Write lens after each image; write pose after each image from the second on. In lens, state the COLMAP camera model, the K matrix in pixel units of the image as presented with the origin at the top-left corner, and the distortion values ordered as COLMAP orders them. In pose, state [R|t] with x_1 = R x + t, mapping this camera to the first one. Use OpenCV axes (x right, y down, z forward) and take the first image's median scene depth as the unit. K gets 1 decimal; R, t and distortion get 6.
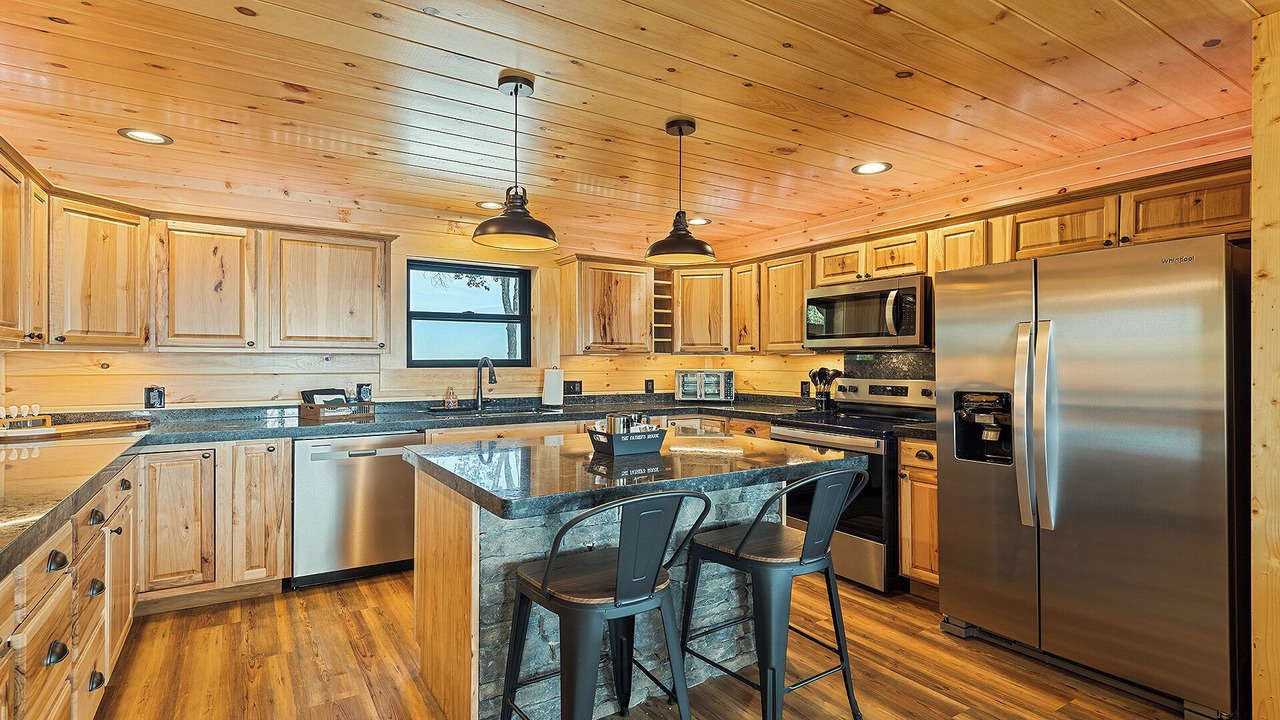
lens RADIAL K [[620.0, 0, 639.8], [0, 620.0, 359.5], [0, 0, 1]] dist [0.005298, 0.000059]
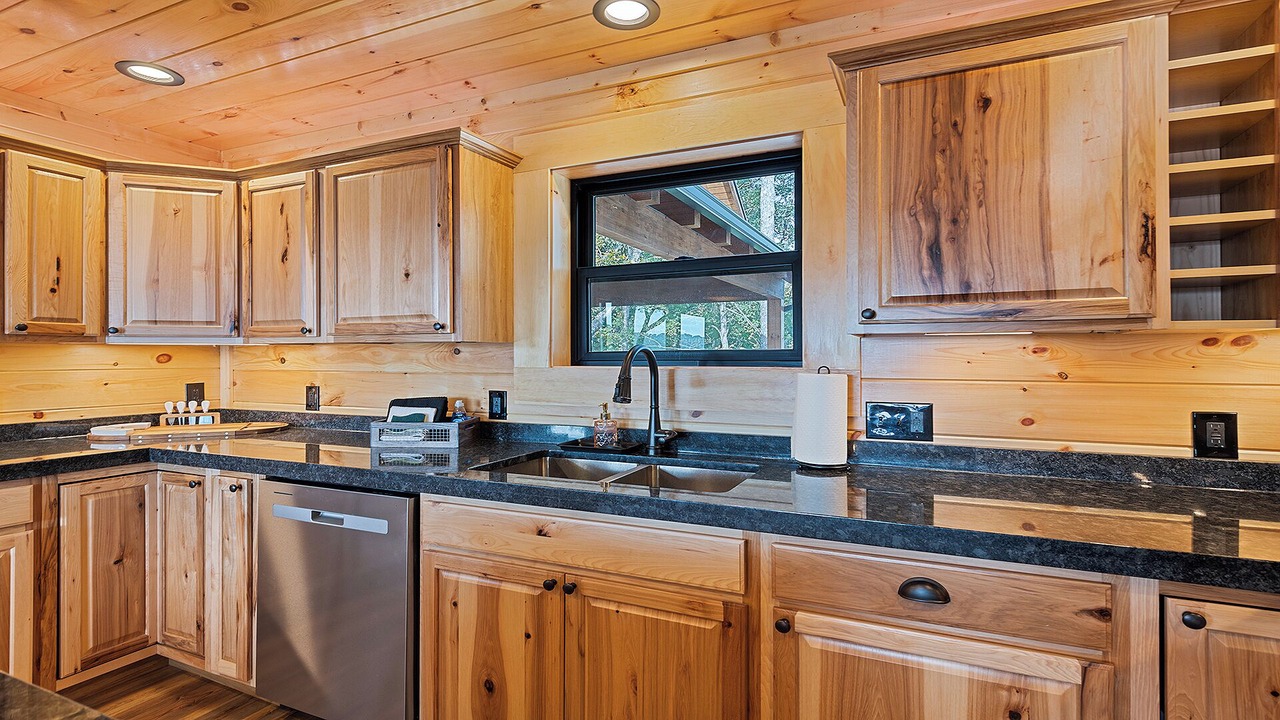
lens RADIAL K [[620.0, 0, 643.1], [0, 620.0, 353.7], [0, 0, 1]] dist [0.005298, 0.000059]
pose [[0.542651, -0.001639, -0.839956, 0.165264], [0.006640, 0.999975, 0.002339, 0.001870], [0.839932, -0.006846, 0.542649, 0.843819]]
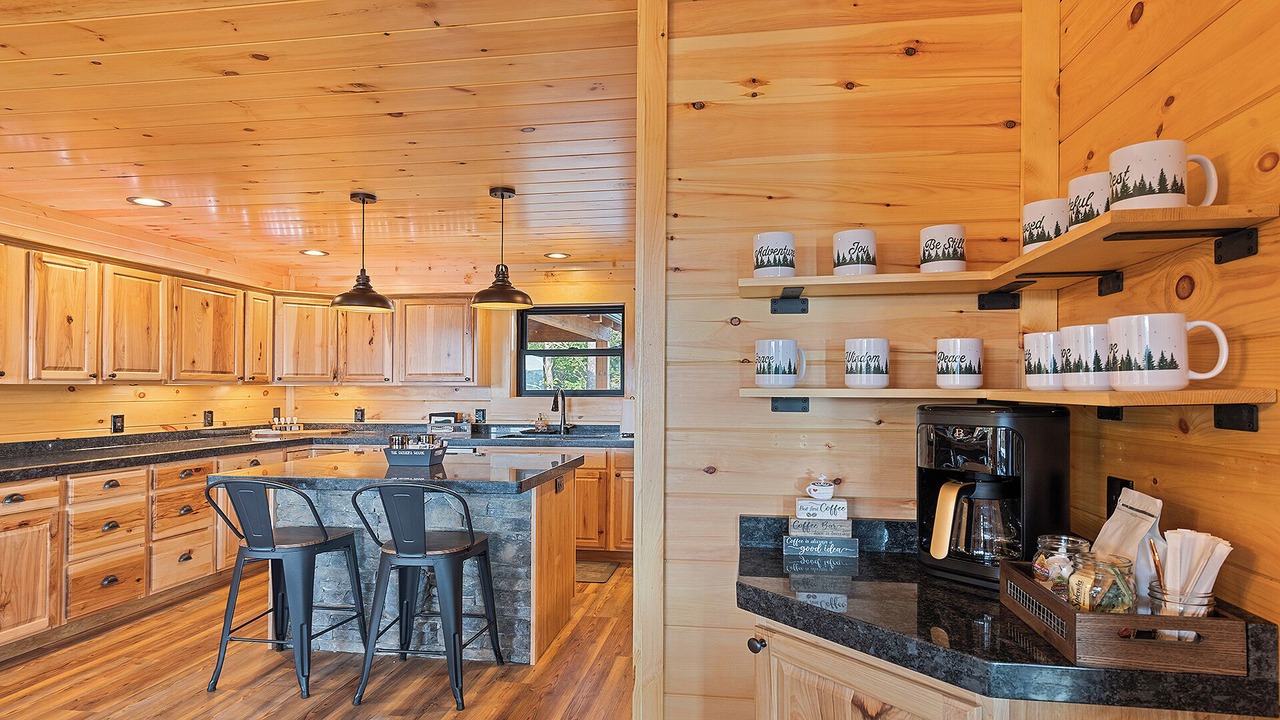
lens RADIAL K [[648.4, 0, 646.4], [0, 648.4, 370.7], [0, 0, 1]] dist [0.000067, -0.000071]
pose [[0.754073, -0.016175, -0.656591, 0.737862], [0.001873, 0.999746, -0.022478, -0.009769], [0.656788, 0.015720, 0.753912, 0.233886]]
